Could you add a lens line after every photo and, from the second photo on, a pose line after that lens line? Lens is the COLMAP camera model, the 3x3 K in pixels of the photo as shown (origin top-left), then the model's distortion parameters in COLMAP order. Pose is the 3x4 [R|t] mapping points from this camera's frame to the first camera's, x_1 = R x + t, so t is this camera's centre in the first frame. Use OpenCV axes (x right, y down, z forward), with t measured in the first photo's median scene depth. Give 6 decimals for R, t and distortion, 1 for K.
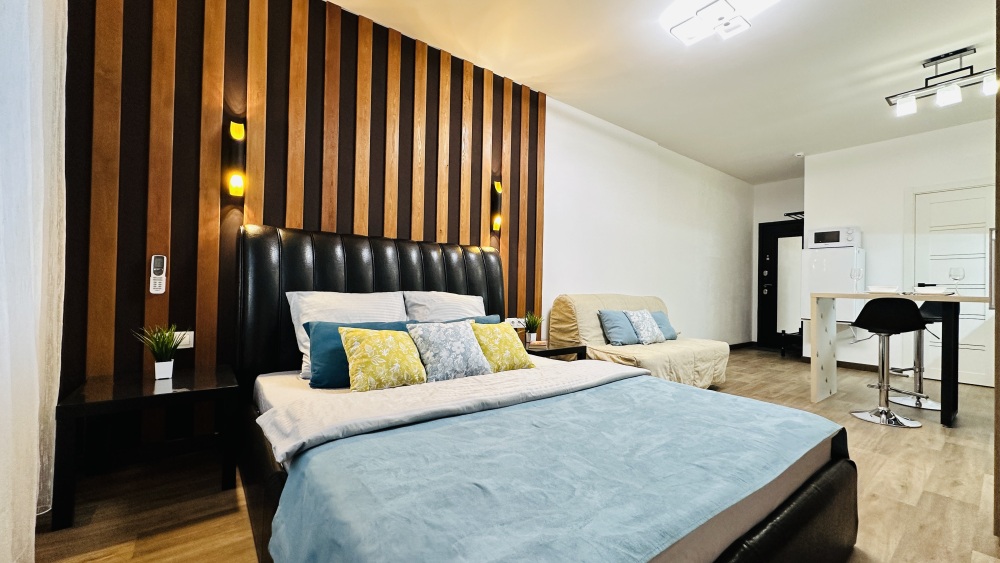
lens RADIAL K [[395.7, 0, 500.0], [0, 395.7, 281.5], [0, 0, 1]] dist [-0.001547, -0.000138]
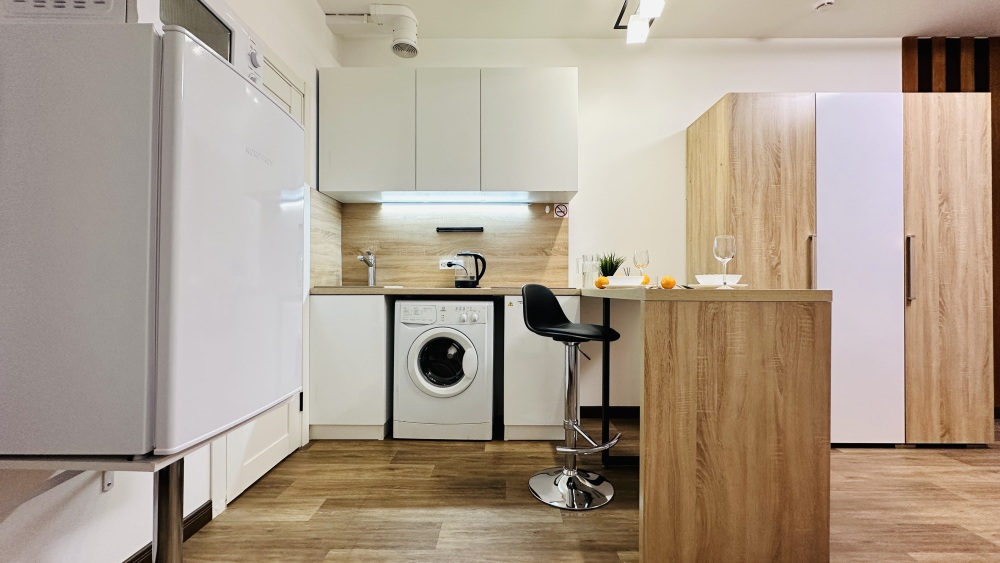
lens RADIAL K [[395.7, 0, 500.0], [0, 395.7, 281.5], [0, 0, 1]] dist [-0.001547, -0.000138]
pose [[-0.782568, -0.013468, 0.622420, 1.171054], [-0.026416, 0.999584, -0.011584, 0.048395], [-0.622005, -0.025507, -0.782598, 2.214586]]
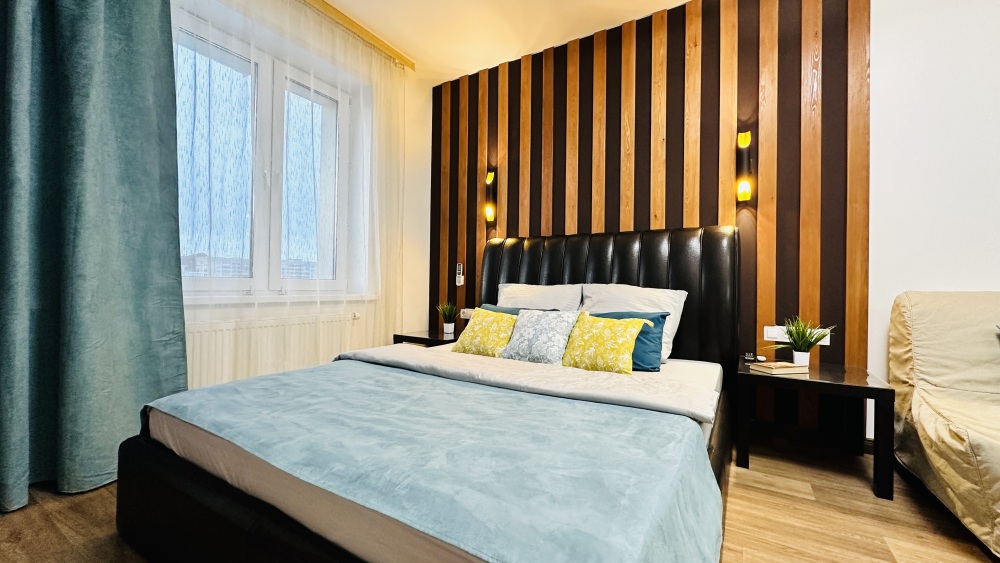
lens RADIAL K [[396.8, 0, 500.0], [0, 396.8, 281.5], [0, 0, 1]] dist [-0.000199, -0.000365]
pose [[0.353421, -0.022348, -0.935197, 0.734667], [0.004702, 0.999744, -0.022113, 0.046062], [0.935452, 0.003418, 0.353436, 0.486619]]
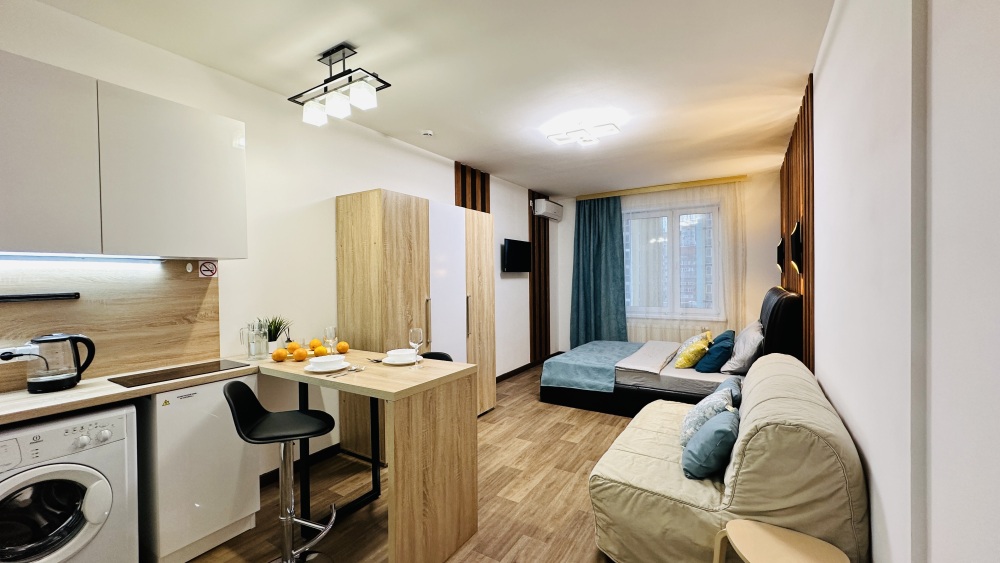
lens RADIAL K [[395.7, 0, 500.0], [0, 395.7, 281.5], [0, 0, 1]] dist [-0.001547, -0.000138]
pose [[-0.939266, -0.000237, -0.343189, 1.428202], [0.002603, 0.999966, -0.007815, -0.152035], [0.343180, -0.008234, -0.939234, 2.396508]]
